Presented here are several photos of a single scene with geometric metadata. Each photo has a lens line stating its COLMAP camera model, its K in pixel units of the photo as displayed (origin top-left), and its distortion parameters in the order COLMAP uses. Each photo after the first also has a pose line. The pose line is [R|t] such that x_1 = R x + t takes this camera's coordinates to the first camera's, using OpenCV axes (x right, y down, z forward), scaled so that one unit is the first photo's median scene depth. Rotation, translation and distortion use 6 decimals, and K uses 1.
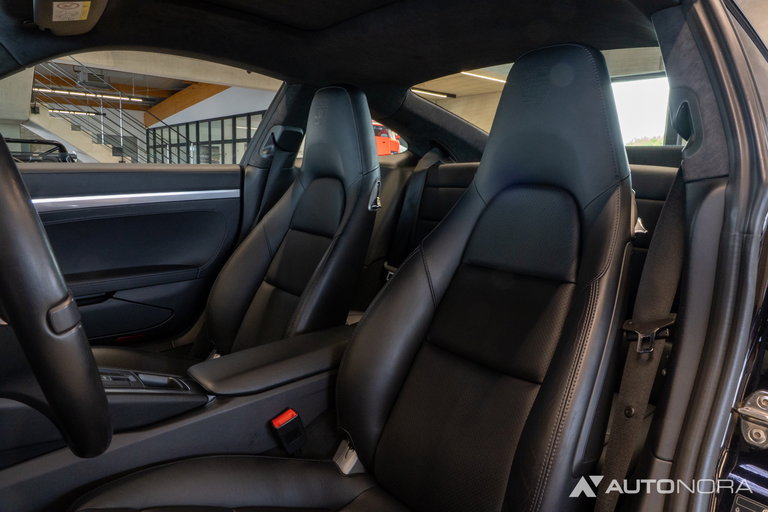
lens RADIAL K [[532.3, 0, 384.0], [0, 532.3, 256.0], [0, 0, 1]] dist [-0.001894, -0.004289]
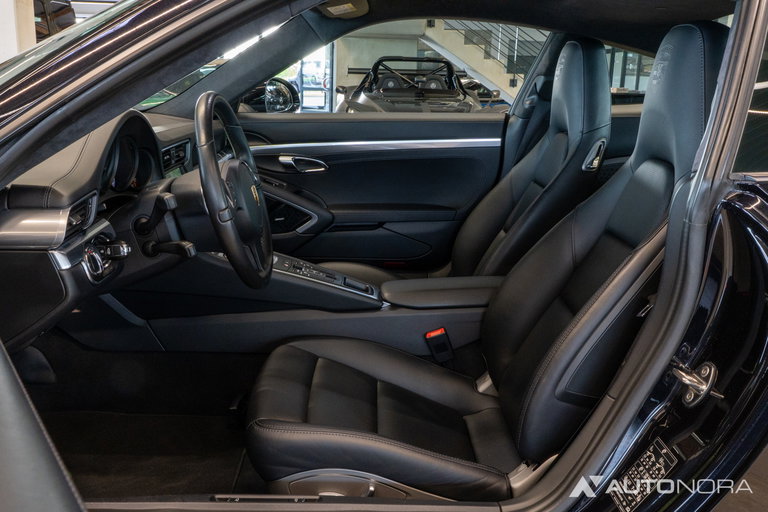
lens RADIAL K [[792.5, 0, 384.0], [0, 792.5, 256.0], [0, 0, 1]] dist [-0.006330, 0.016173]
pose [[0.772253, 0.140479, -0.619590, 0.581179], [-0.097783, 0.989909, 0.102565, -0.038946], [0.627745, -0.018621, 0.778196, -0.365370]]
